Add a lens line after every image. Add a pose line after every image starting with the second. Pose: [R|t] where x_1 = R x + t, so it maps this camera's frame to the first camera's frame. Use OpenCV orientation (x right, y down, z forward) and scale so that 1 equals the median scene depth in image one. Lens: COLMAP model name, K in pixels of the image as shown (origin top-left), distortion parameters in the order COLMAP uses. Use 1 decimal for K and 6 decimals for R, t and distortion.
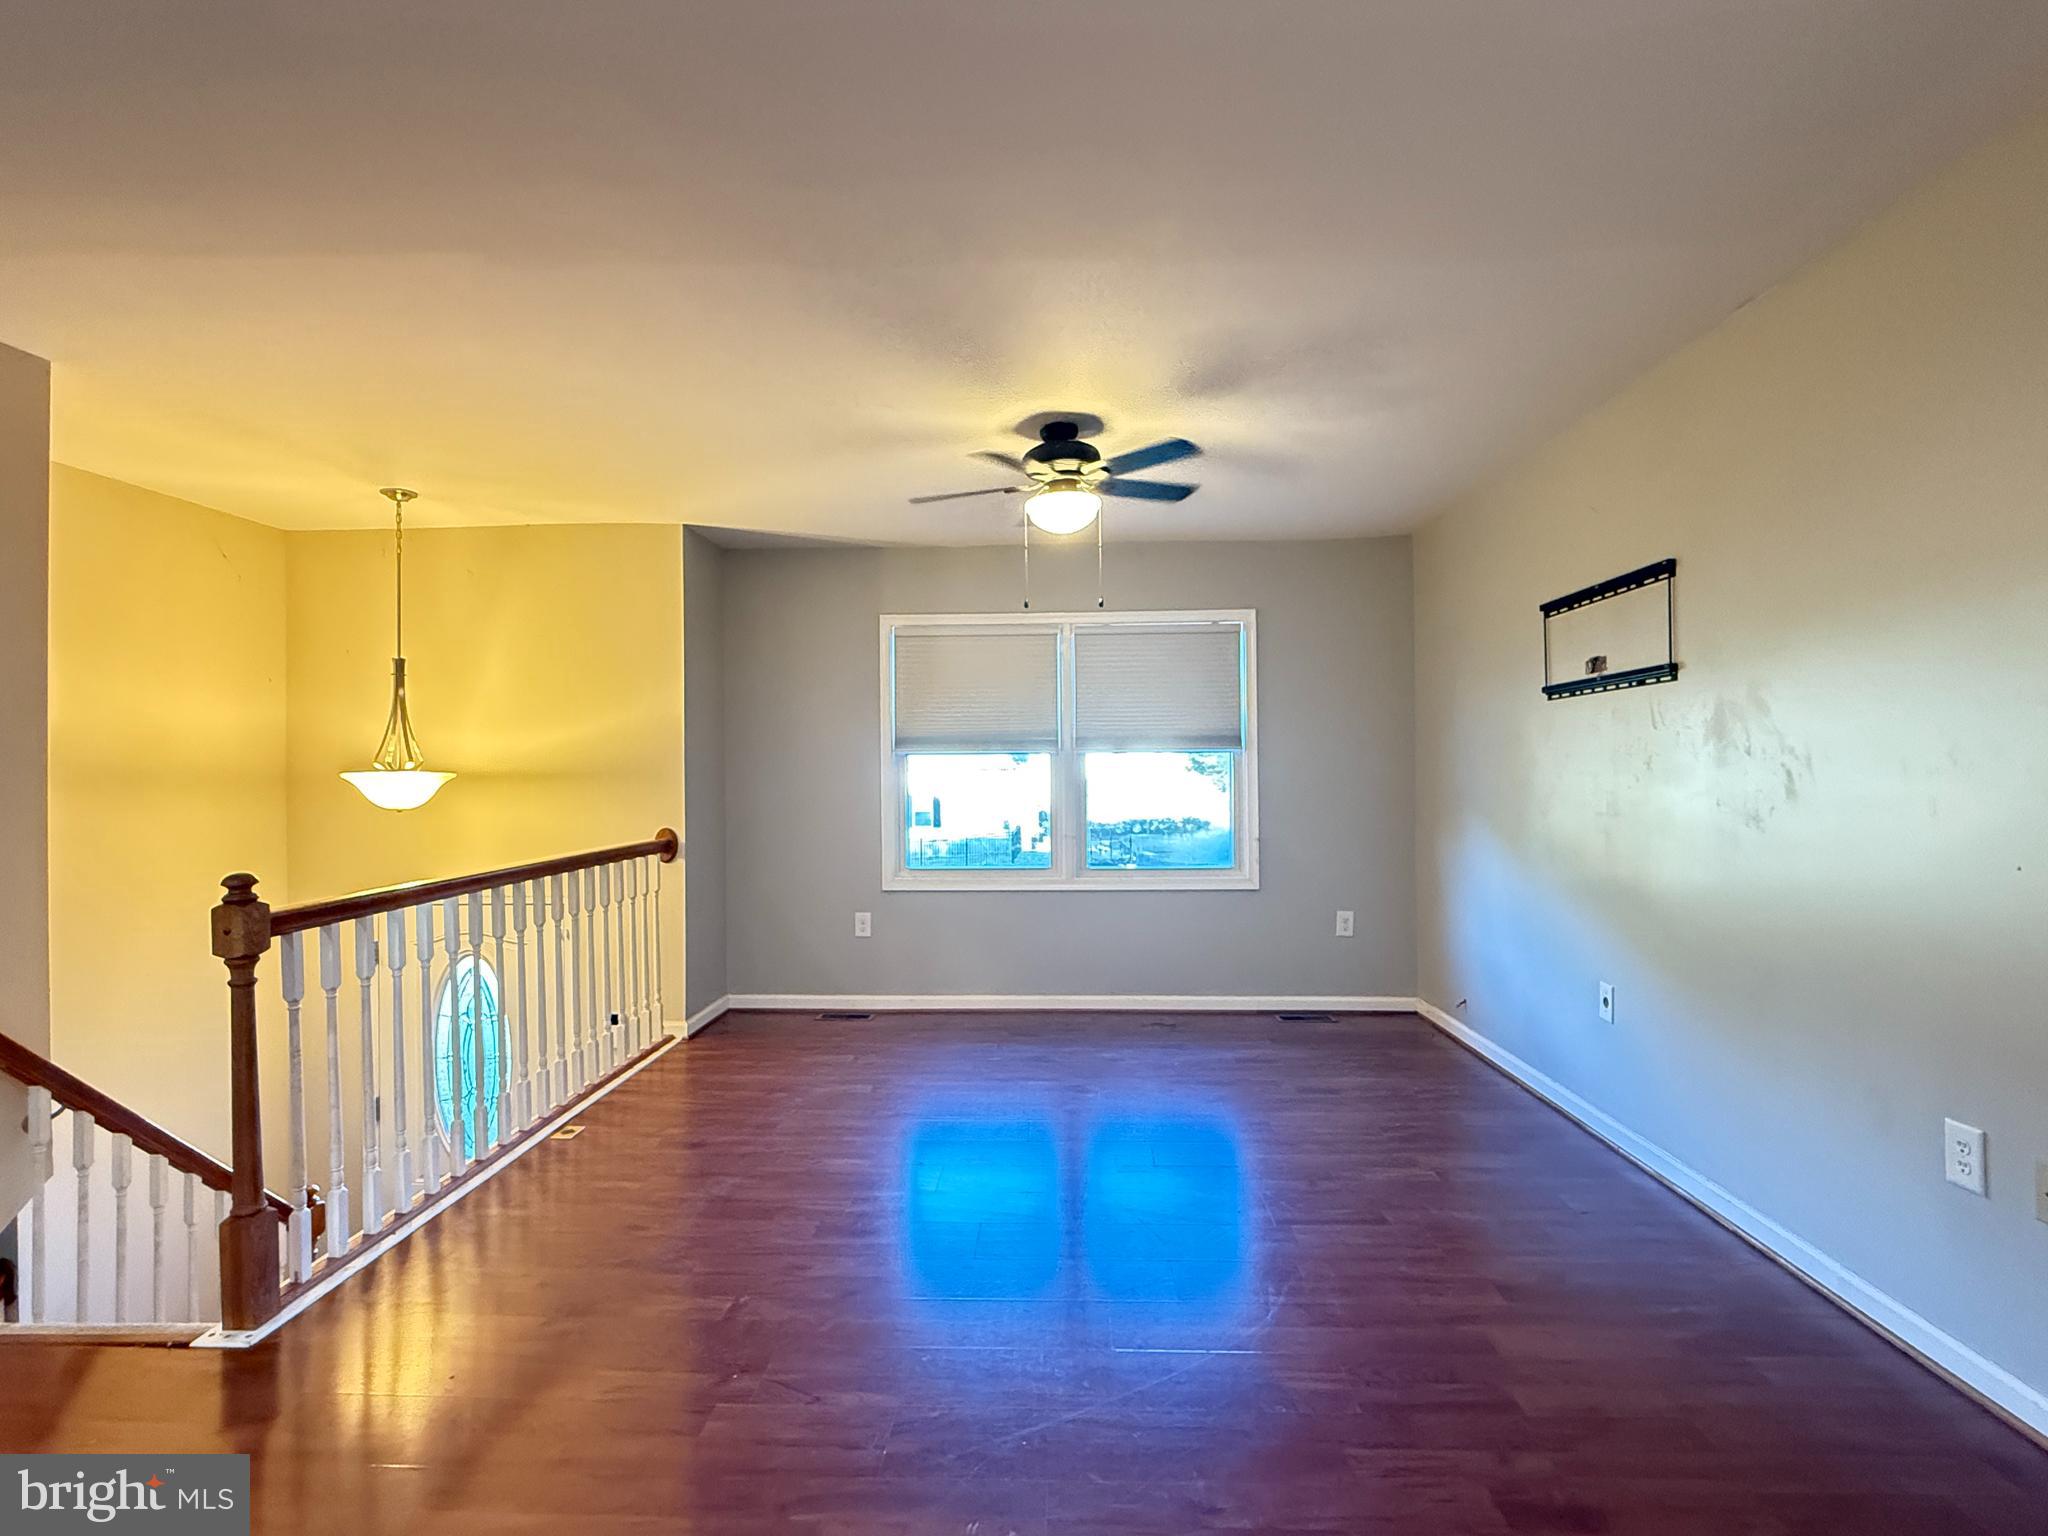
lens RADIAL K [[1001.8, 0, 1024.0], [0, 1001.8, 768.0], [0, 0, 1]] dist [-0.000873, 0.000436]
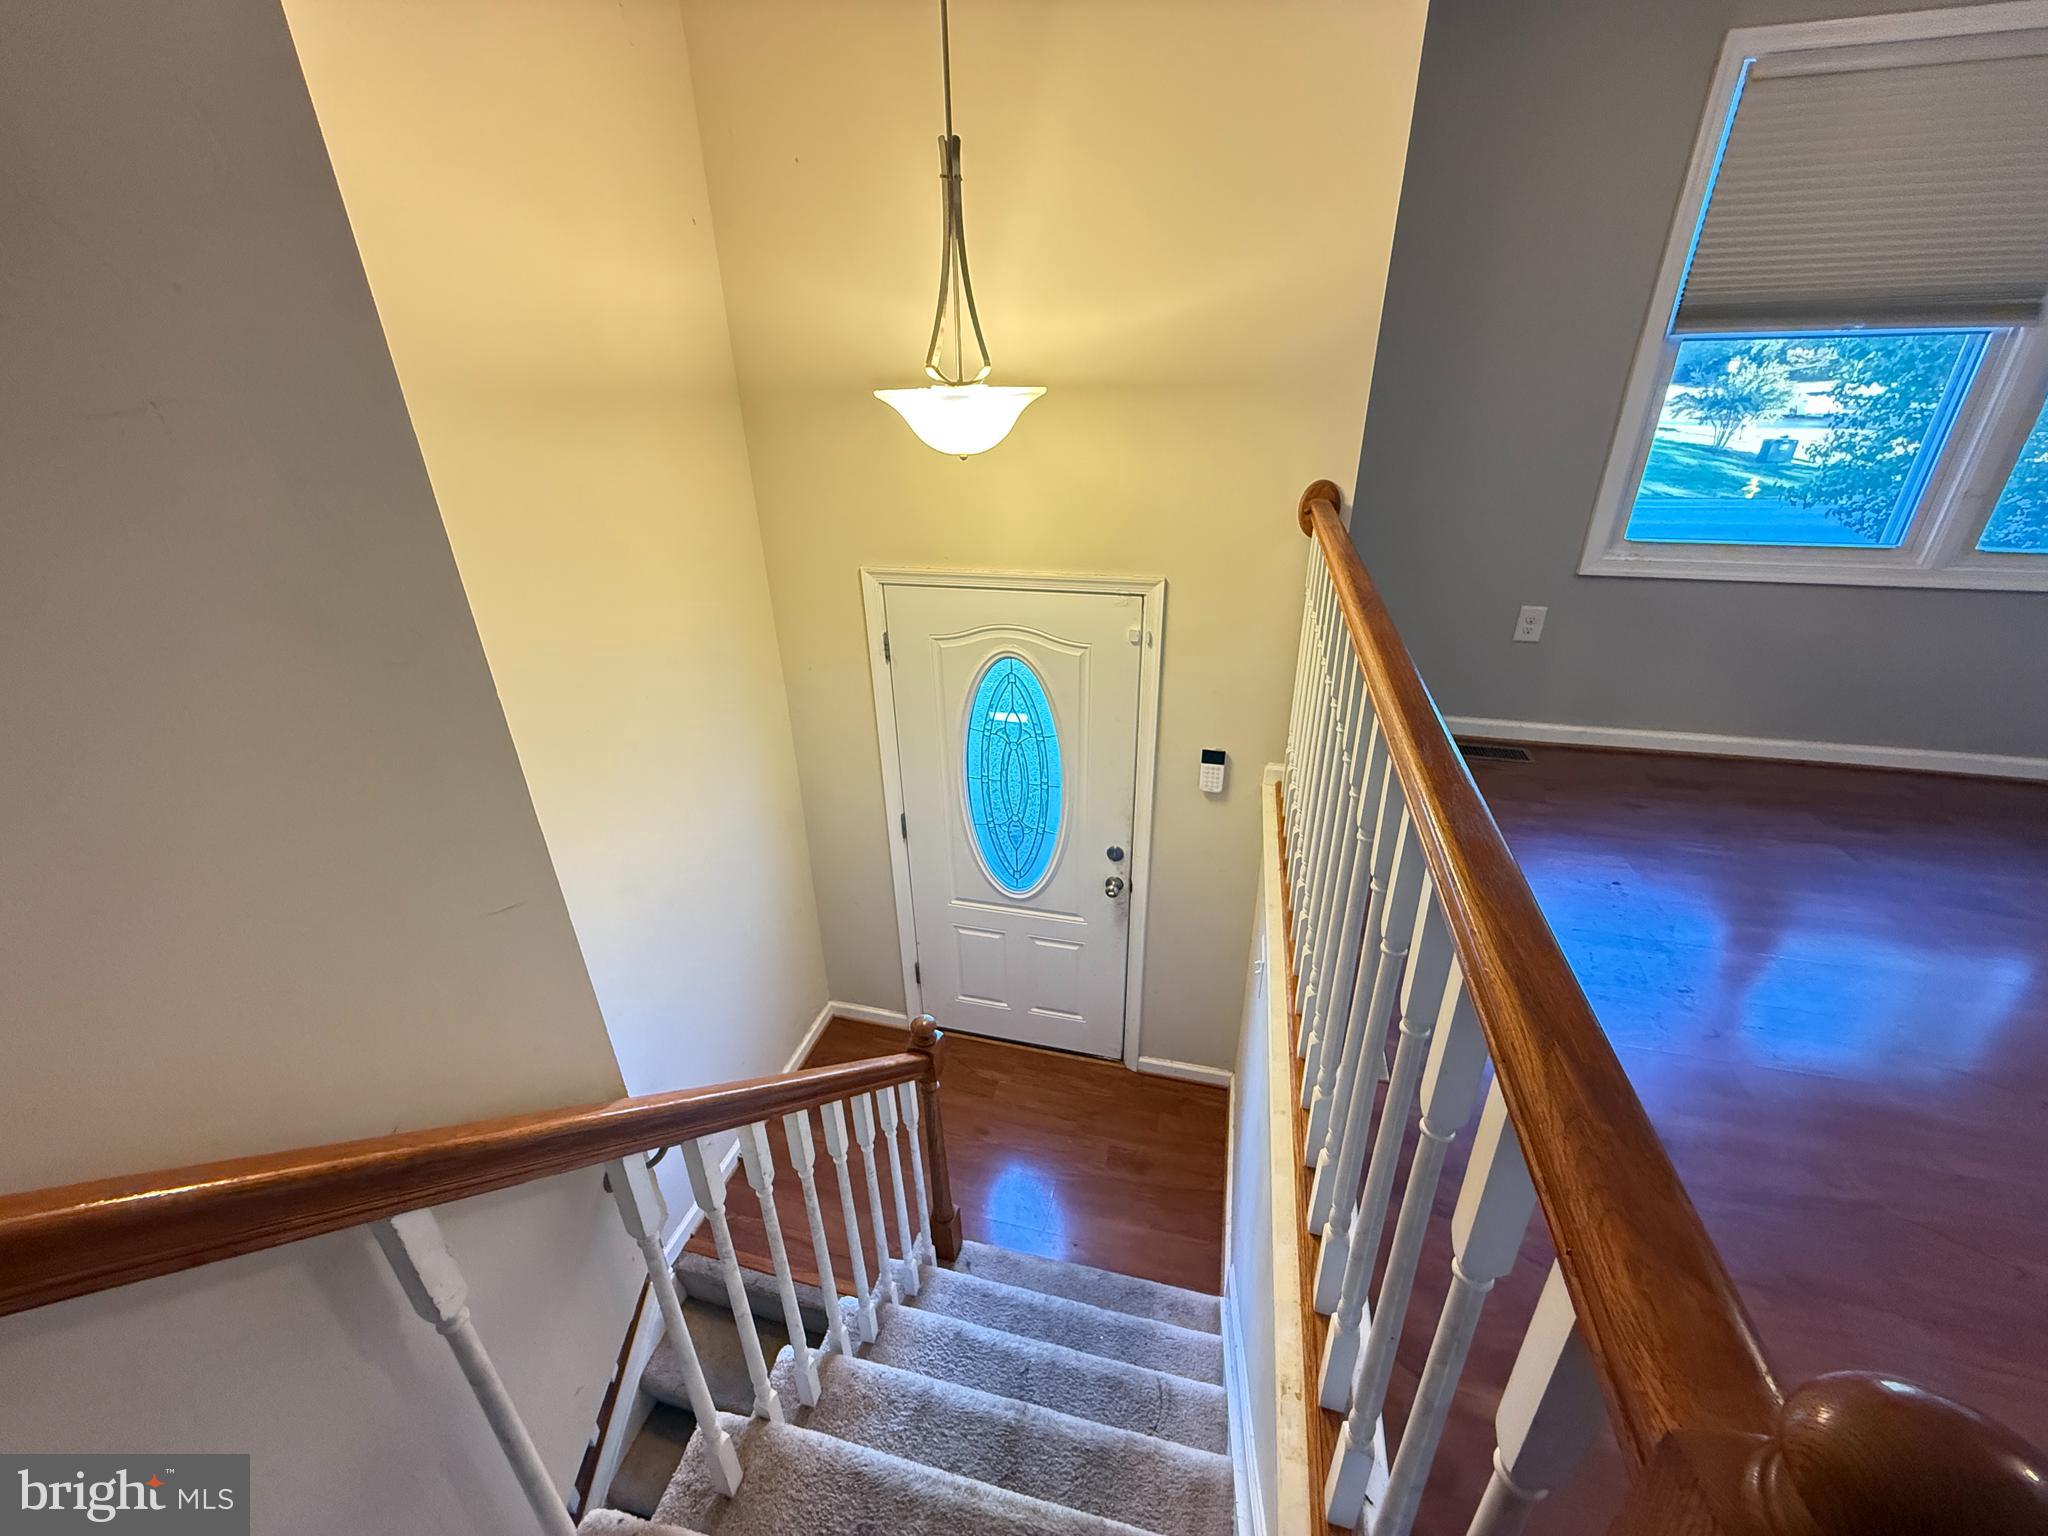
lens RADIAL K [[817.1, 0, 1019.2], [0, 817.1, 764.5], [0, 0, 1]] dist [0.000358, 0.000069]
pose [[0.977568, 0.073621, -0.197335, -0.482504], [0.019250, 0.901768, 0.431791, -0.002436], [0.209740, -0.425904, 0.880122, 0.510593]]
